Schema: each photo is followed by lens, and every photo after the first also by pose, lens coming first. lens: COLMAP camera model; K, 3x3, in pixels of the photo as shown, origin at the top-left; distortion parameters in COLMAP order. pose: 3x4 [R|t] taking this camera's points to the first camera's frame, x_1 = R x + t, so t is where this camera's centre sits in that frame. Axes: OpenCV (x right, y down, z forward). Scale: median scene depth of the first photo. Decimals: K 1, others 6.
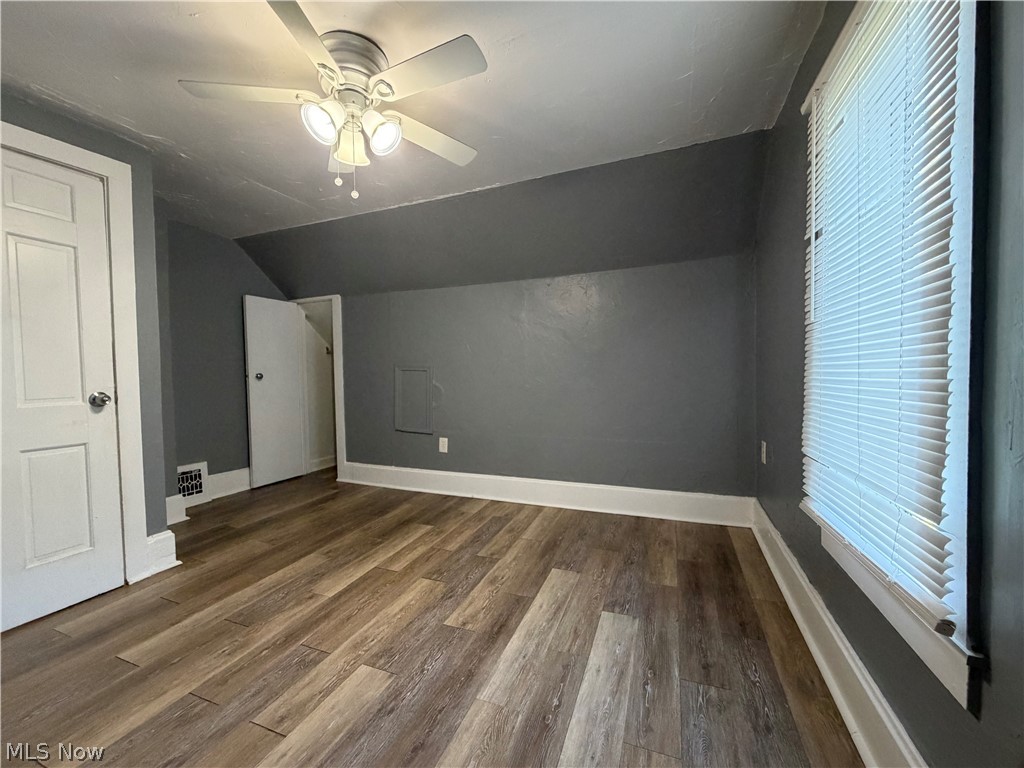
lens RADIAL K [[408.6, 0, 506.6], [0, 408.6, 385.7], [0, 0, 1]] dist [-0.000178, 0.000663]
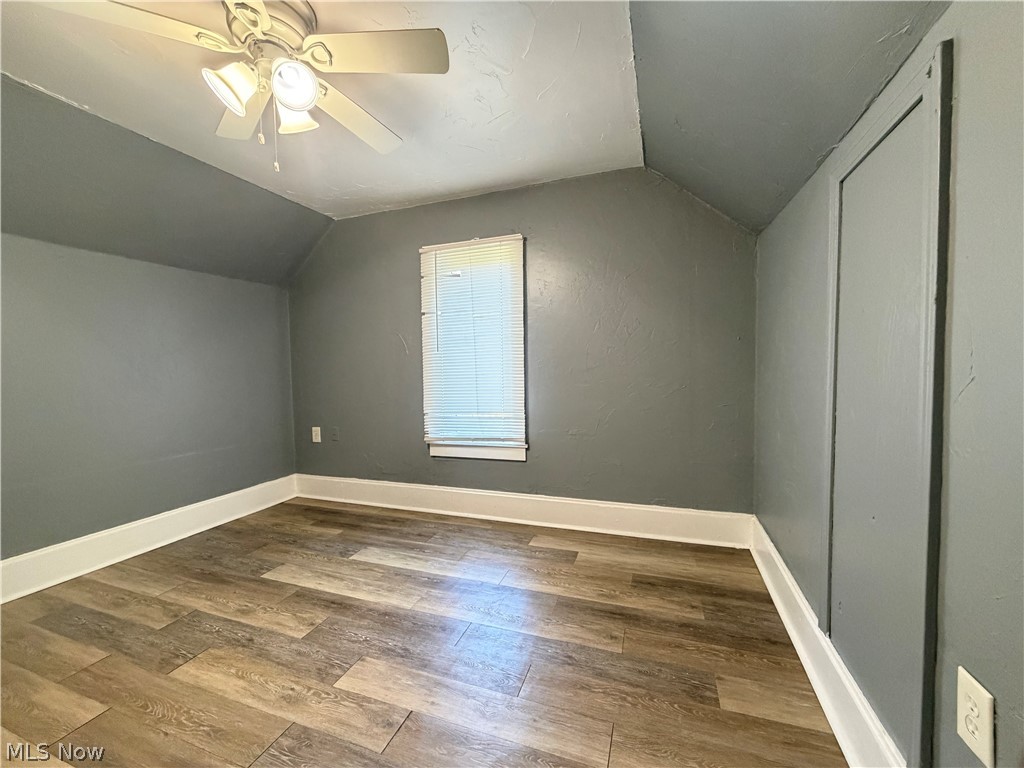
lens RADIAL K [[408.6, 0, 511.6], [0, 408.6, 386.8], [0, 0, 1]] dist [-0.000178, 0.000663]
pose [[-0.035815, -0.024556, 0.999057, -1.010449], [0.054663, 0.998153, 0.026494, -0.004945], [-0.997862, 0.055560, -0.034407, 0.458015]]
